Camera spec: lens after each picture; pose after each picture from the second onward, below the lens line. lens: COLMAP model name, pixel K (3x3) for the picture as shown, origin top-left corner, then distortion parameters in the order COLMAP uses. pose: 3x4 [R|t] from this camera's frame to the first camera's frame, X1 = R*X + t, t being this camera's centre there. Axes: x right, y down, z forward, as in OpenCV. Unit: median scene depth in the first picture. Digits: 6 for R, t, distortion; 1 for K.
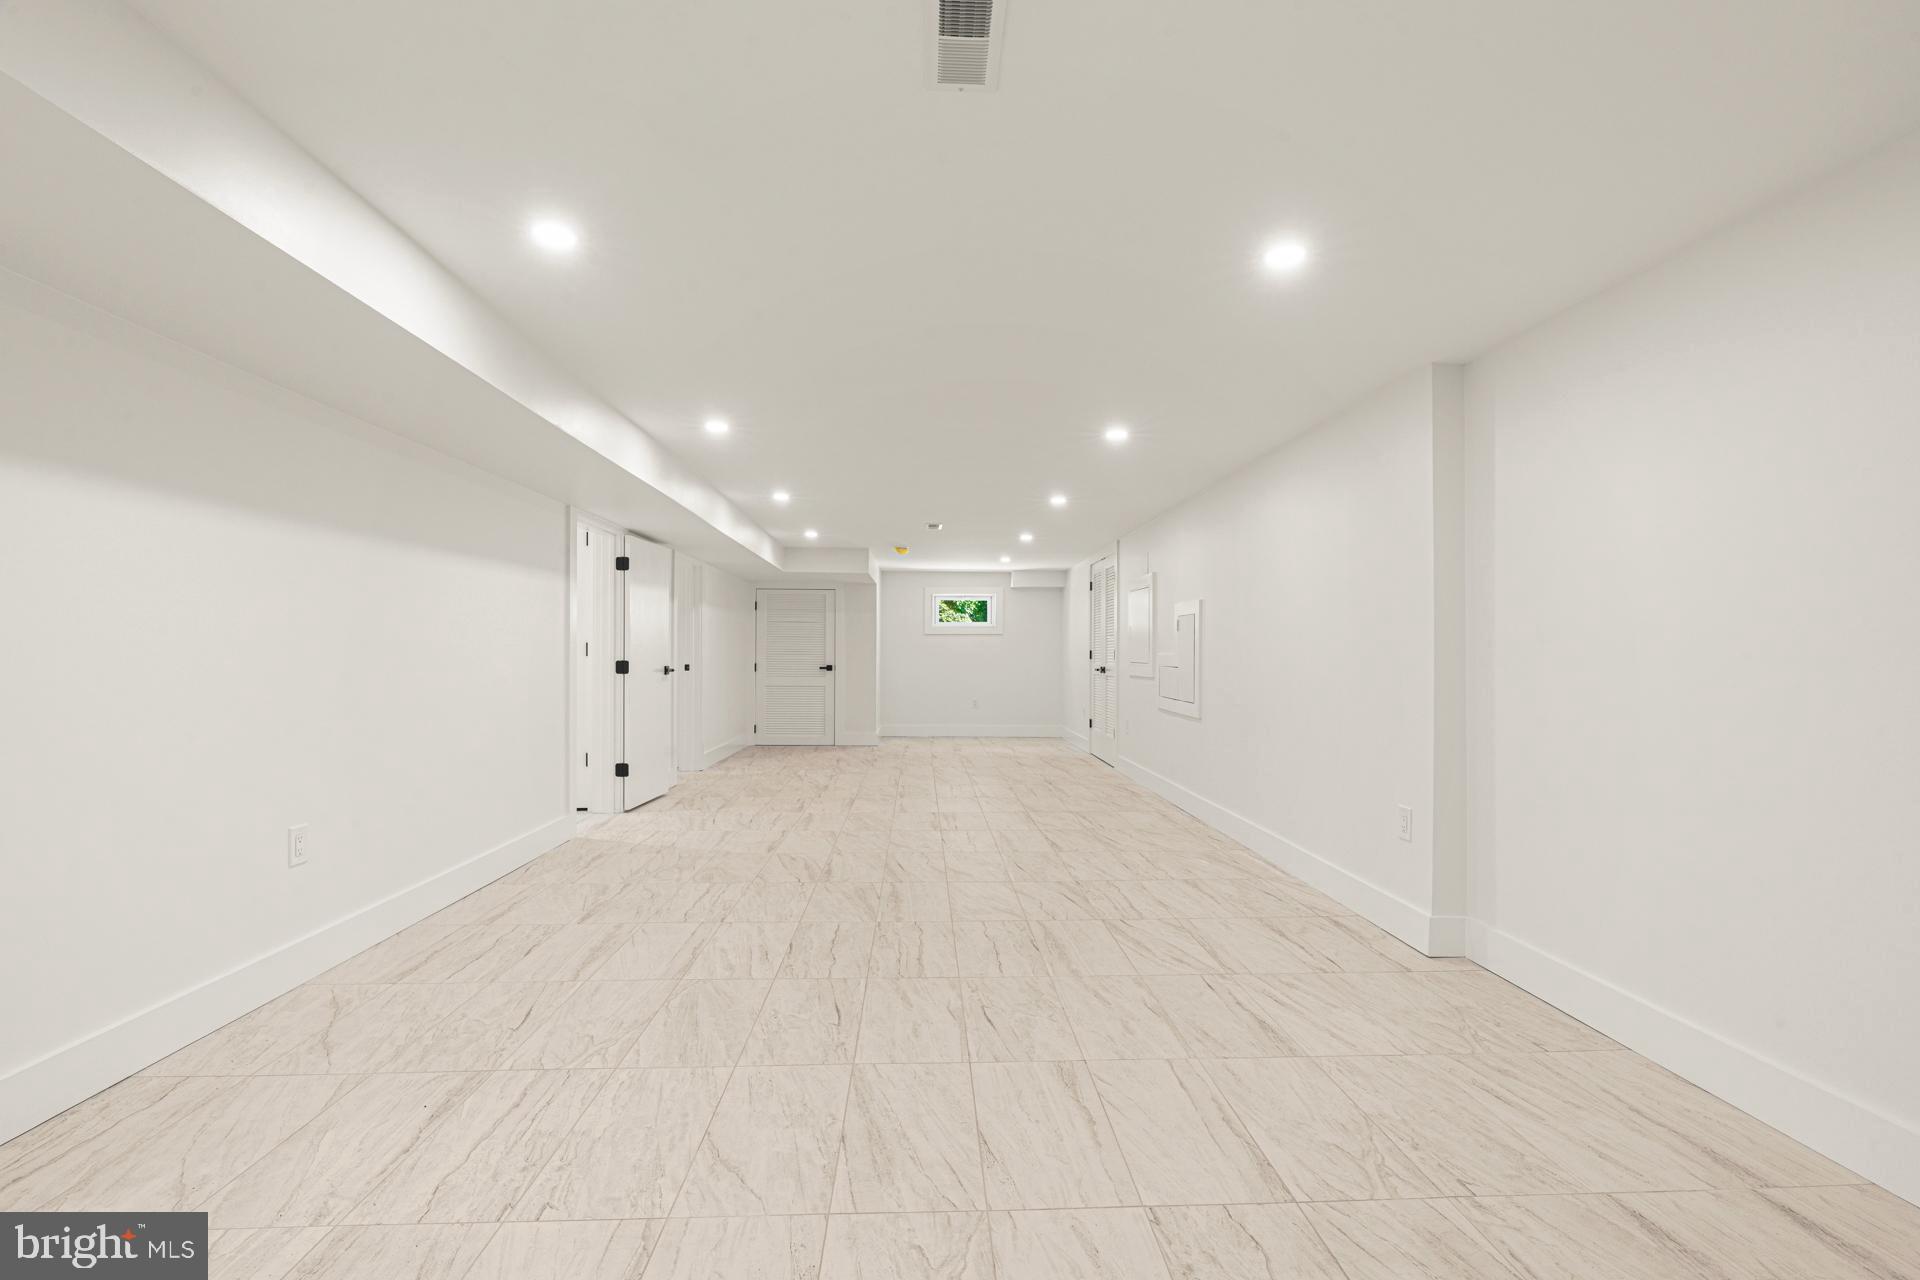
lens RADIAL K [[869.0, 0, 956.2], [0, 869.0, 645.6], [0, 0, 1]] dist [-0.006704, 0.004055]
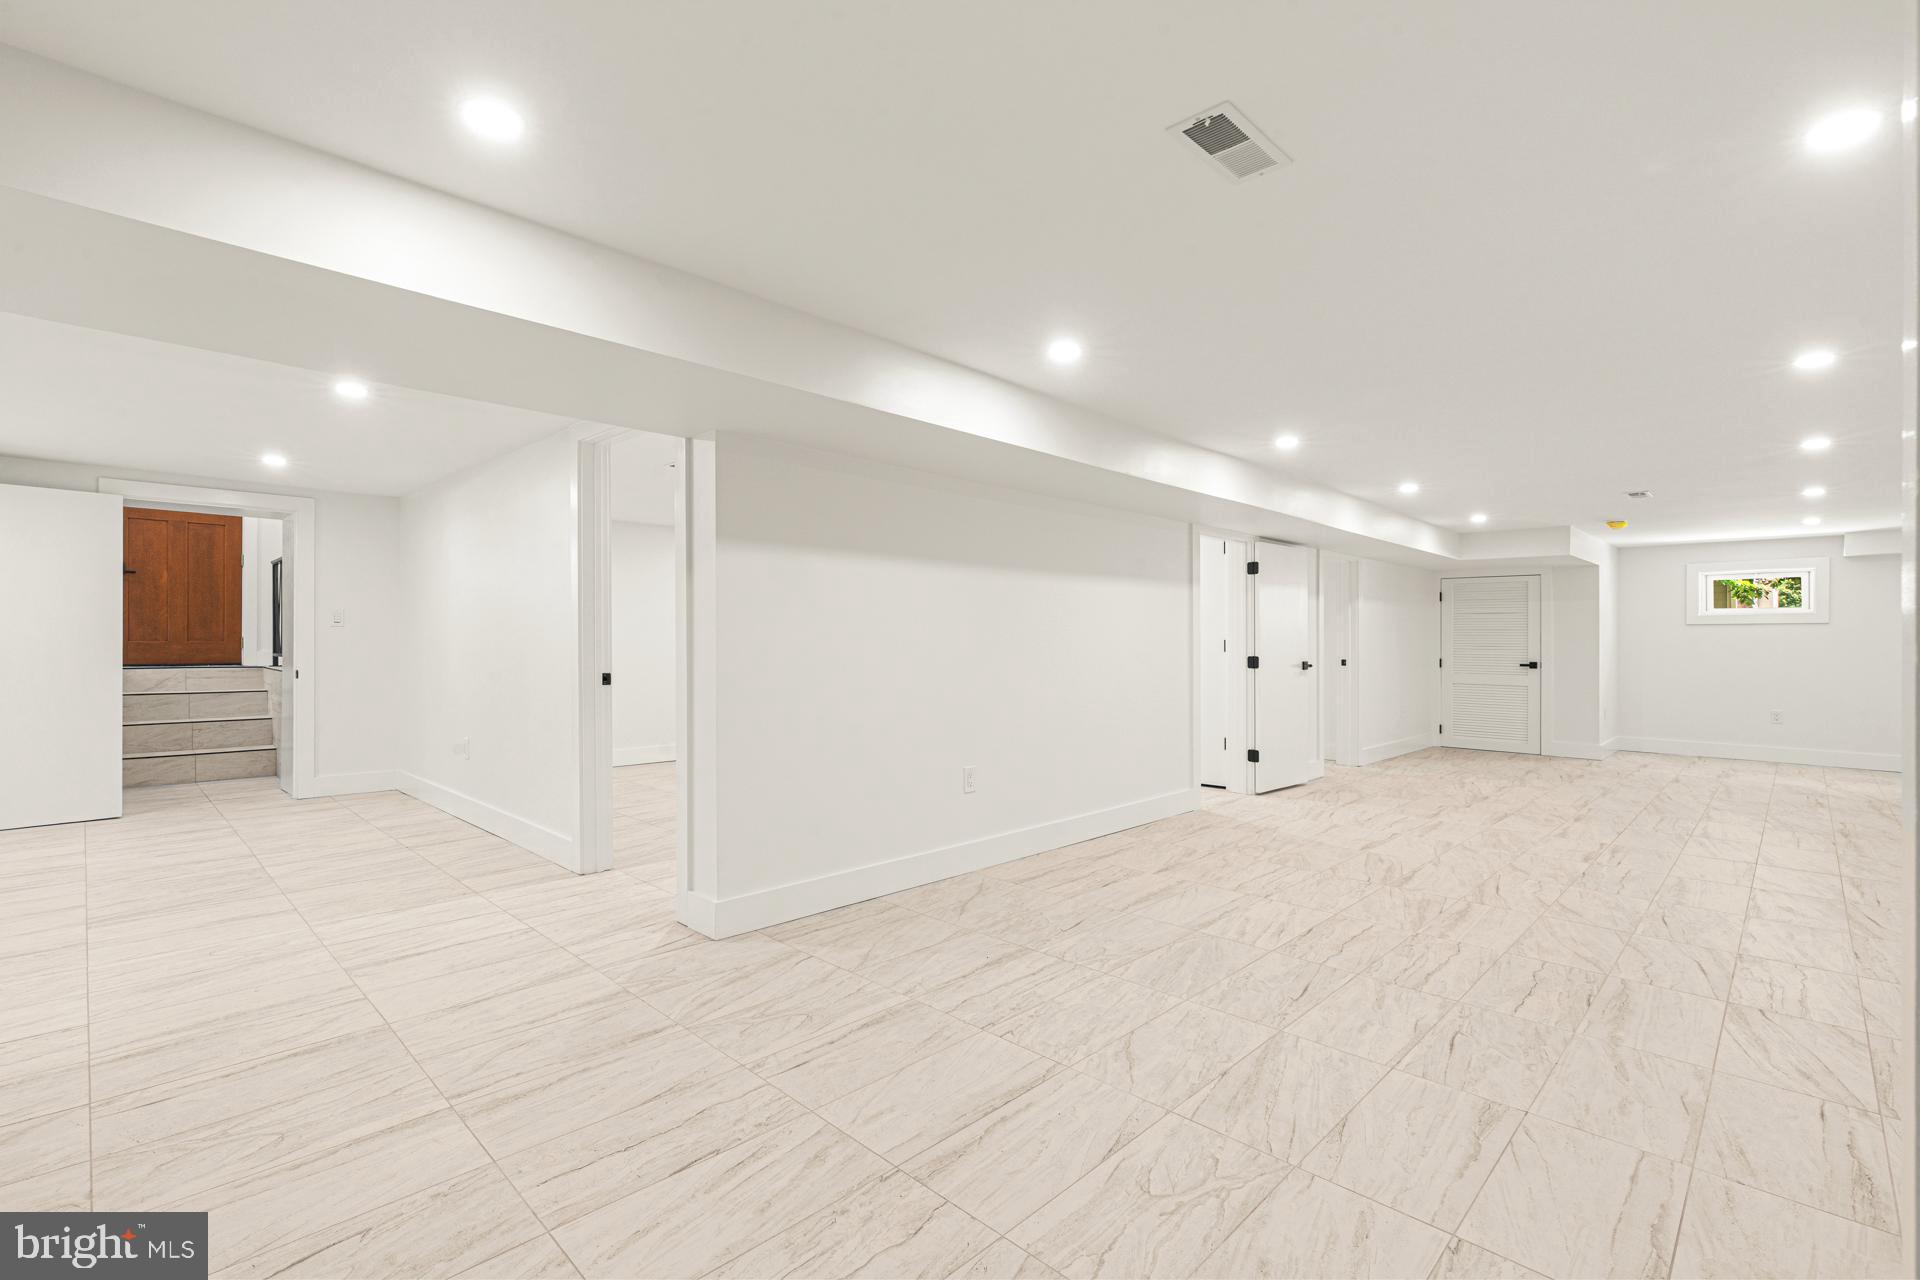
lens RADIAL K [[869.0, 0, 956.2], [0, 869.0, 645.6], [0, 0, 1]] dist [-0.006704, 0.004055]
pose [[0.678705, 0.005237, -0.734392, 0.270088], [0.004299, 0.999929, 0.011104, -0.016808], [0.734398, -0.010694, 0.678634, -0.035799]]
